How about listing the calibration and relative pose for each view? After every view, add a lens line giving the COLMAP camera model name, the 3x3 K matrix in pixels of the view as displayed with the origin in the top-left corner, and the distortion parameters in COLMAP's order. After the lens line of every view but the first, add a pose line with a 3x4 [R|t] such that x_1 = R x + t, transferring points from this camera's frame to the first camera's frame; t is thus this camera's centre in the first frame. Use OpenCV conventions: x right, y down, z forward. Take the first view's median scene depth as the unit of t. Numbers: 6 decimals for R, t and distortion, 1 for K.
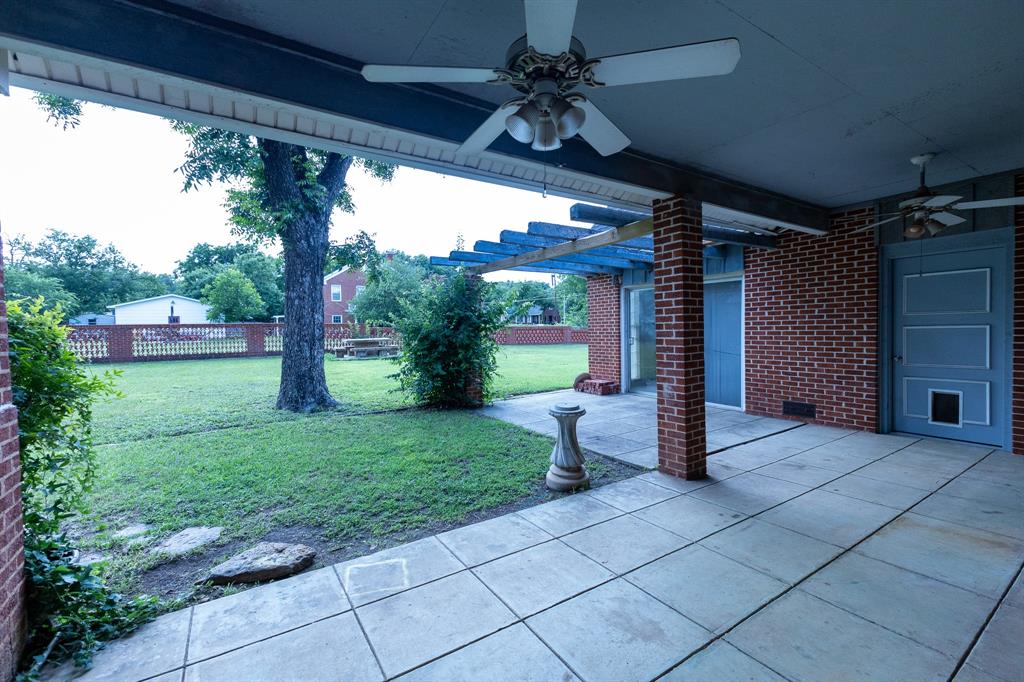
lens RADIAL K [[444.5, 0, 514.8], [0, 444.5, 344.1], [0, 0, 1]] dist [0.004891, -0.000063]
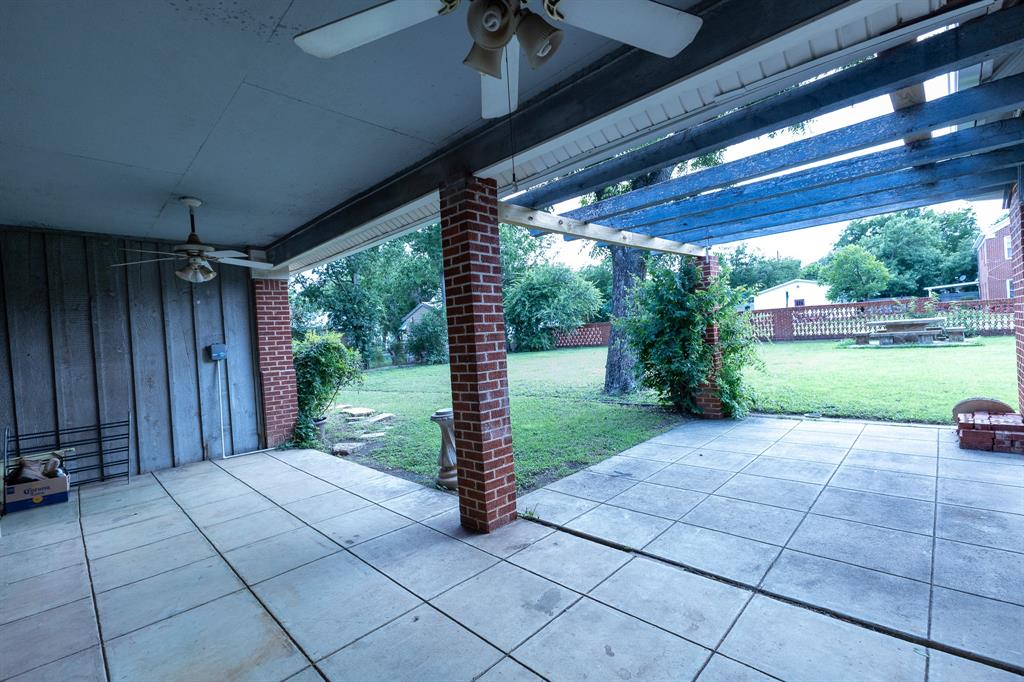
lens RADIAL K [[444.5, 0, 514.1], [0, 444.5, 339.7], [0, 0, 1]] dist [0.004891, -0.000063]
pose [[0.215324, 0.013409, -0.976450, 1.137807], [0.027263, 0.999433, 0.019737, -0.050718], [0.976162, -0.030871, 0.214837, 0.861633]]
